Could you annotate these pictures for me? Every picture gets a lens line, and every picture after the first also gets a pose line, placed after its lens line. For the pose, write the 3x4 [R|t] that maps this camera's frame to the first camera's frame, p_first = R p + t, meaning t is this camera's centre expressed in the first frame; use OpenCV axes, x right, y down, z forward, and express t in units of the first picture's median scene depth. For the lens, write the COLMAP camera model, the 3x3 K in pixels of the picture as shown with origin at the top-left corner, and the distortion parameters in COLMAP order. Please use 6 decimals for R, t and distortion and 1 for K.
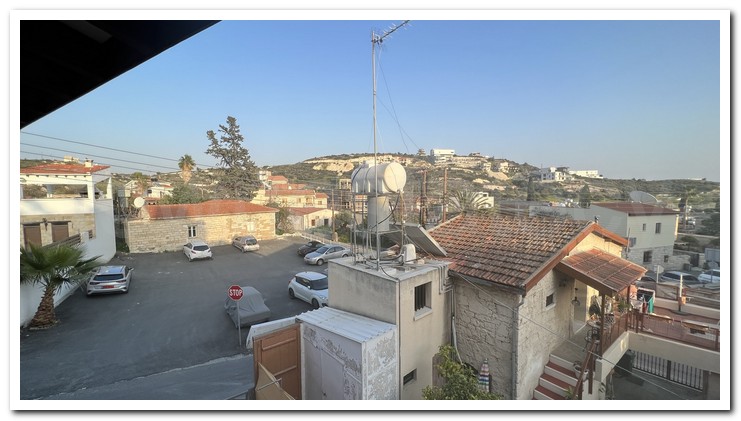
lens RADIAL K [[280.1, 0, 368.7], [0, 280.1, 210.1], [0, 0, 1]] dist [-0.000753, 0.000278]
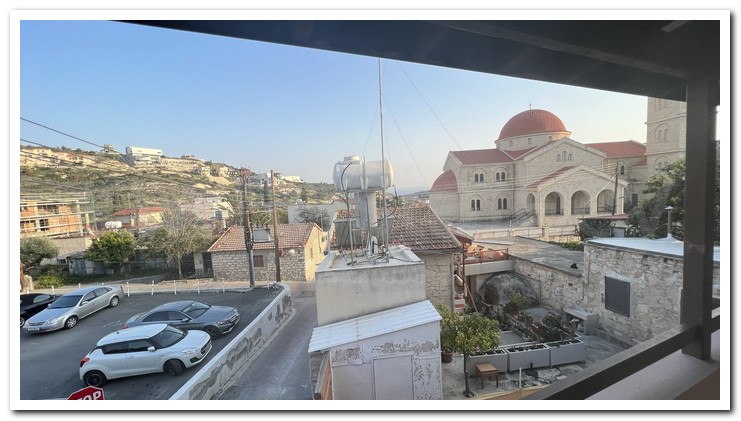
lens RADIAL K [[280.1, 0, 368.7], [0, 280.1, 210.1], [0, 0, 1]] dist [-0.000753, 0.000278]
pose [[0.589555, -0.085272, 0.803214, -0.748621], [0.099317, 0.994519, 0.032684, -0.014951], [-0.801599, 0.060504, 0.594793, 0.388121]]
